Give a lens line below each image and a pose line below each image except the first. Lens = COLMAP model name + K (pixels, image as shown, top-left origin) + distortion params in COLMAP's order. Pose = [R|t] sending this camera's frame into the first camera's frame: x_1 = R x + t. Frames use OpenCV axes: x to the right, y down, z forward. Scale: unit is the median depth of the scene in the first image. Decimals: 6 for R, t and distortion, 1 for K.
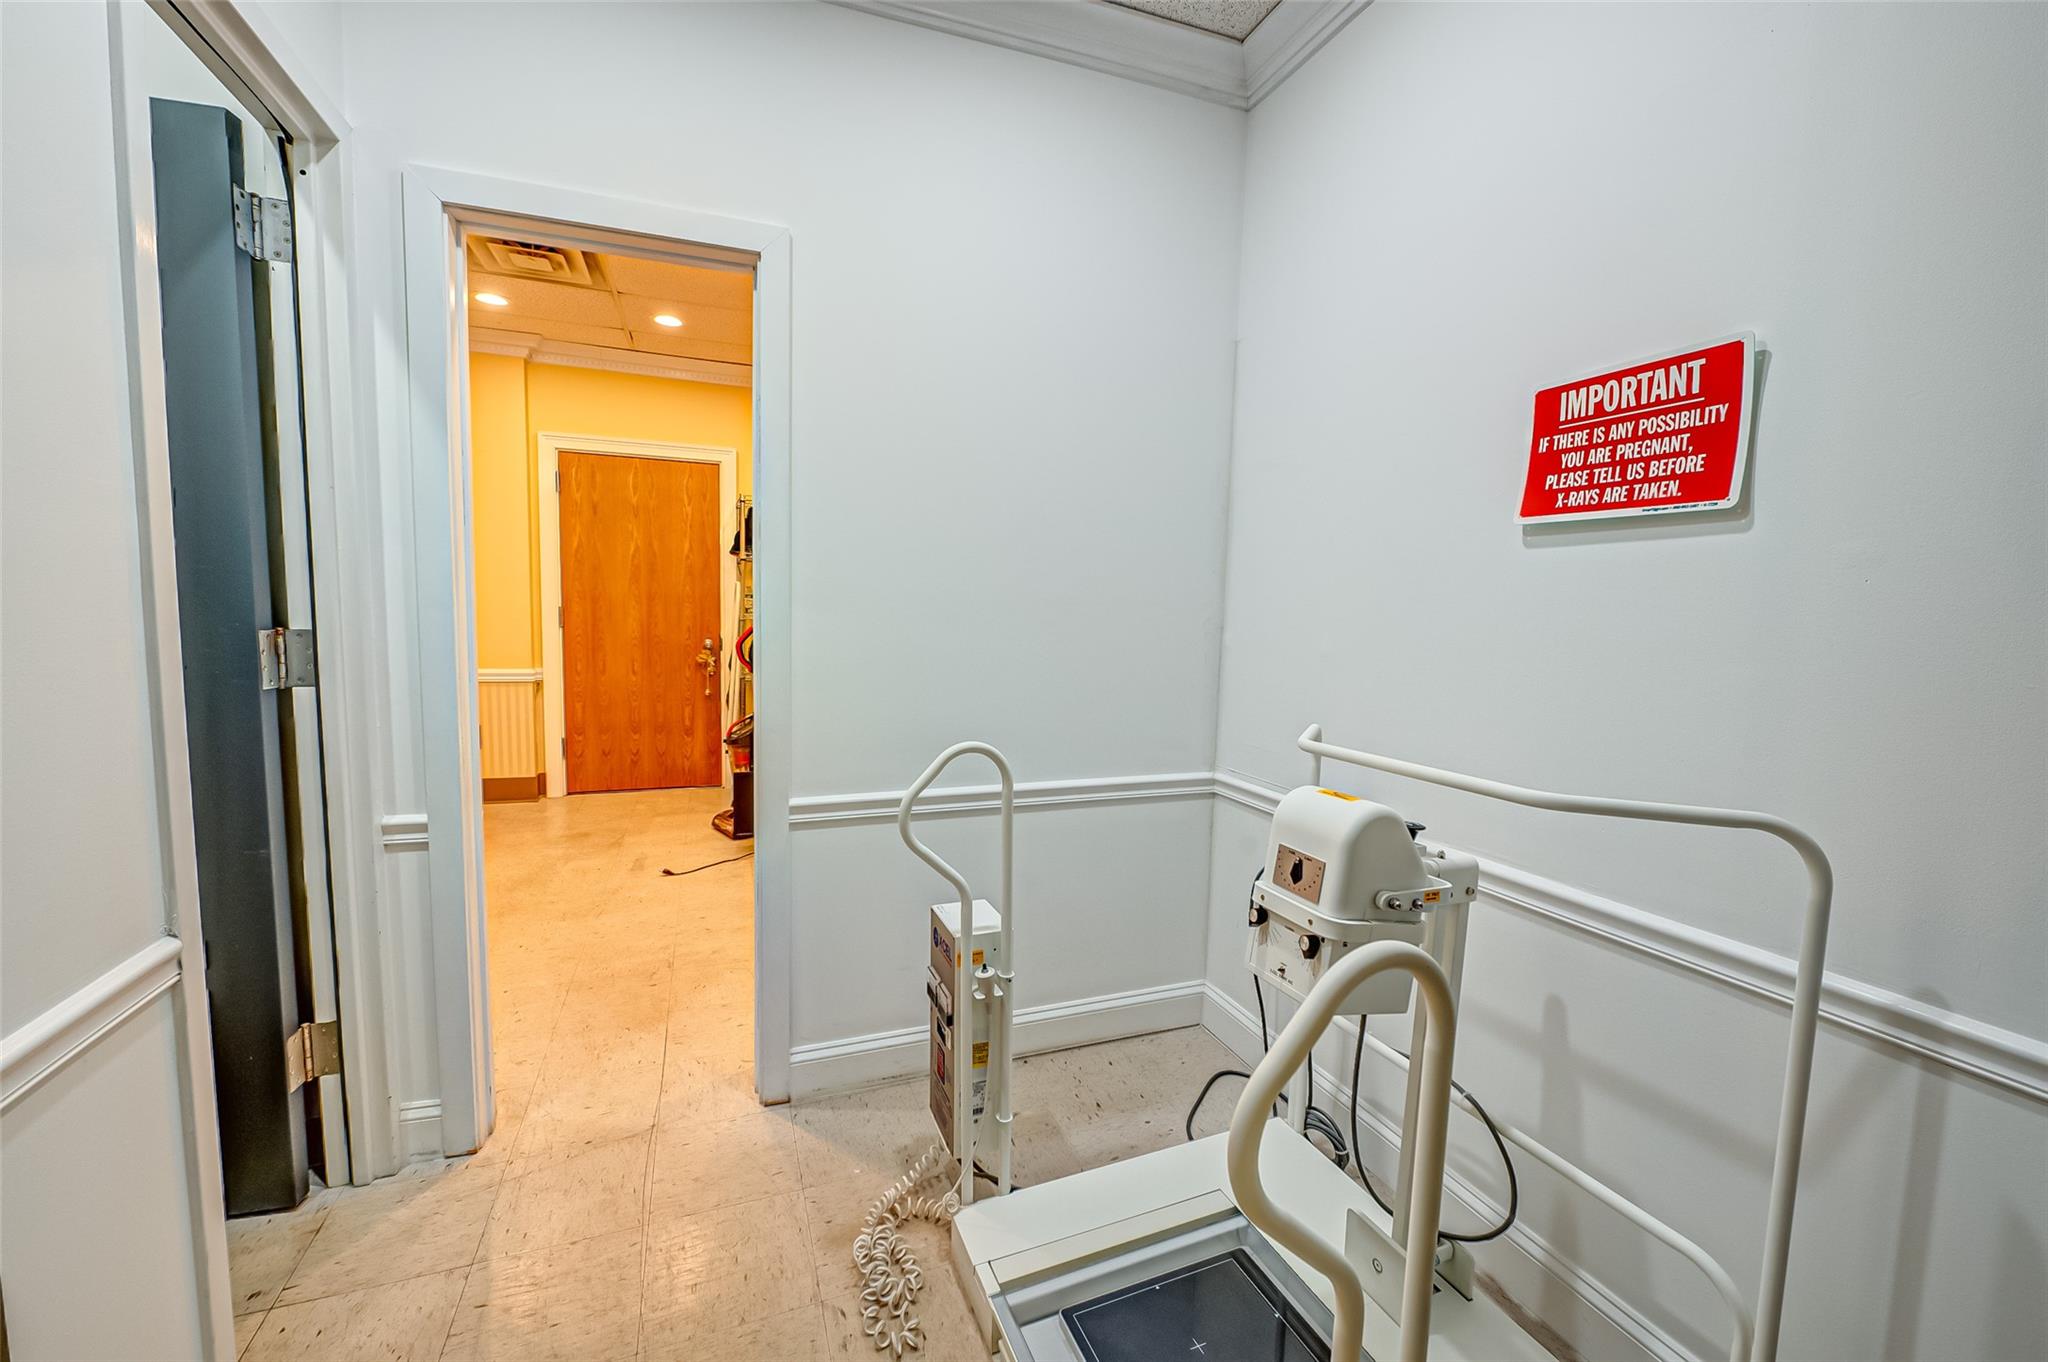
lens RADIAL K [[808.5, 0, 1035.5], [0, 808.5, 681.9], [0, 0, 1]] dist [-0.003976, -0.000281]
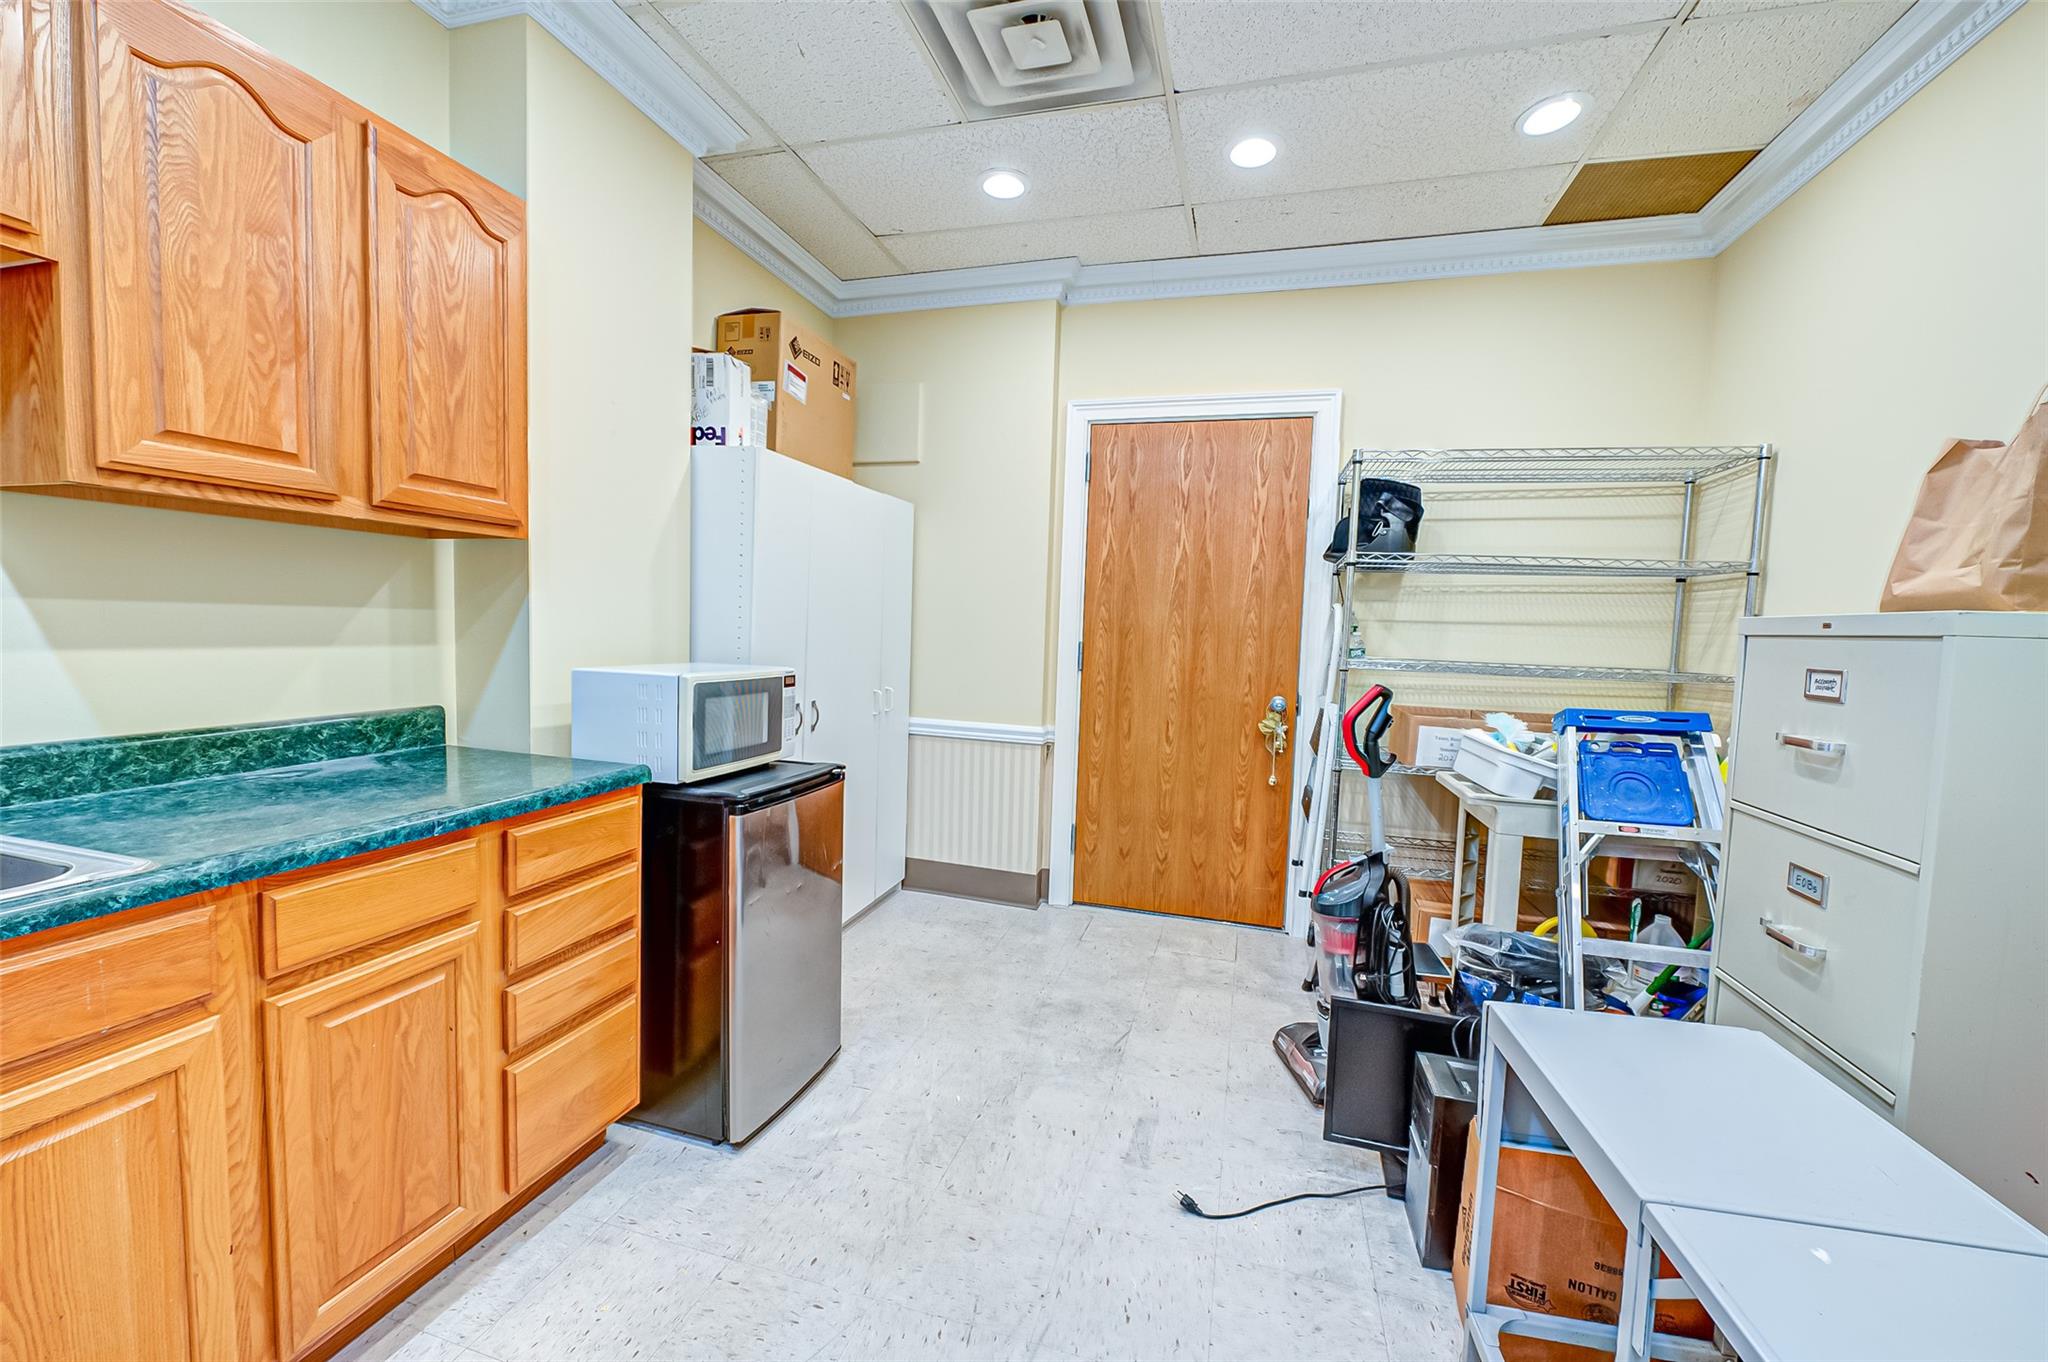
lens RADIAL K [[808.5, 0, 1030.7], [0, 808.5, 678.2], [0, 0, 1]] dist [-0.003976, -0.000281]
pose [[0.795341, 0.043083, -0.604630, -0.186250], [-0.066762, 0.997629, -0.016734, -0.045164], [0.602475, 0.053676, 0.796331, 0.398375]]
